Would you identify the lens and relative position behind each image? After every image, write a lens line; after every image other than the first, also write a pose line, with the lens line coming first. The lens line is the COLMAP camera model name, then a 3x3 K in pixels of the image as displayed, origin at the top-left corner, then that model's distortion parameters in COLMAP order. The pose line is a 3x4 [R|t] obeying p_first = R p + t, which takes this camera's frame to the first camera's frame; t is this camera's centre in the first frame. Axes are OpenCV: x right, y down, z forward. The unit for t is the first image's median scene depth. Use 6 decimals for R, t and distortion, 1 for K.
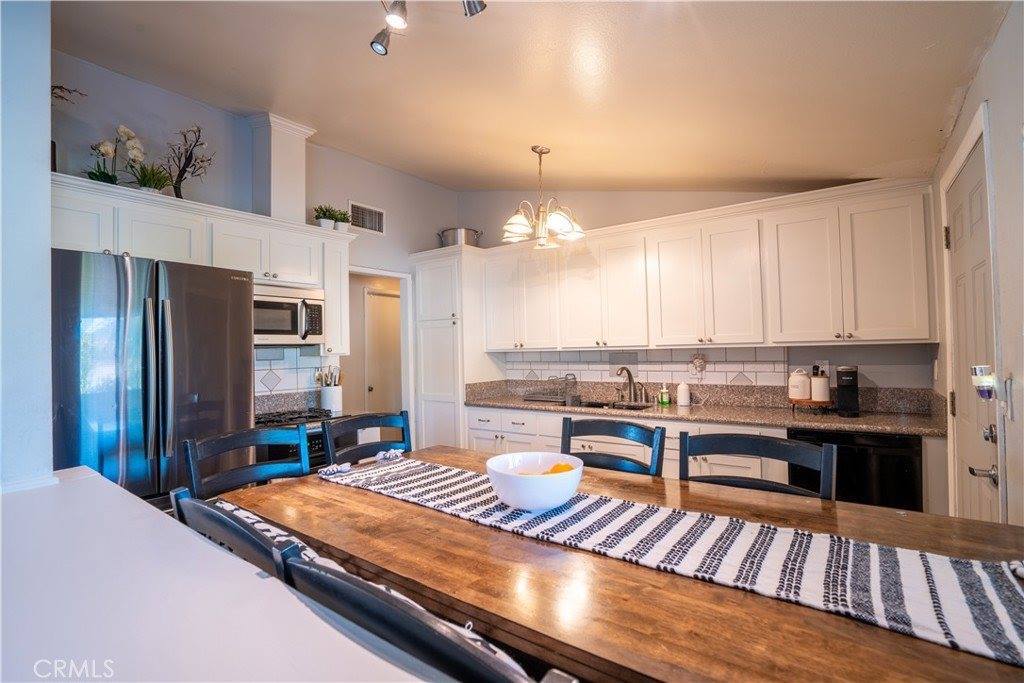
lens RADIAL K [[479.1, 0, 512.0], [0, 479.1, 341.5], [0, 0, 1]] dist [-0.005240, -0.000294]
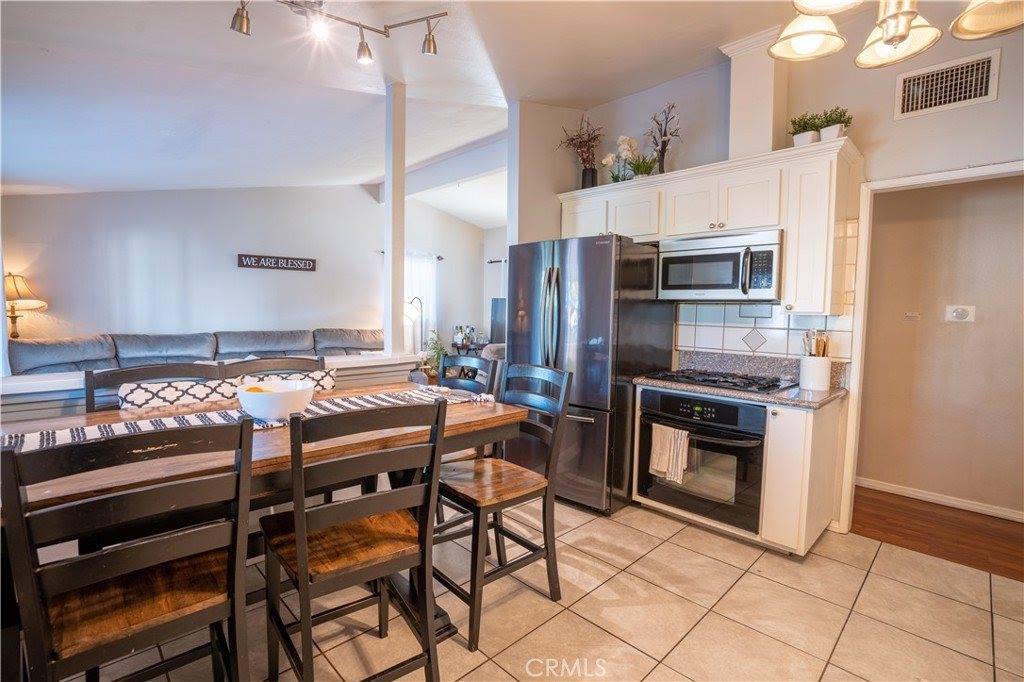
lens RADIAL K [[479.1, 0, 512.0], [0, 479.1, 341.0], [0, 0, 1]] dist [-0.005240, -0.000294]
pose [[-0.158282, 0.088406, -0.983428, 0.485899], [-0.001117, 0.995967, 0.089713, 0.002949], [0.987393, 0.015298, -0.157545, 0.727645]]
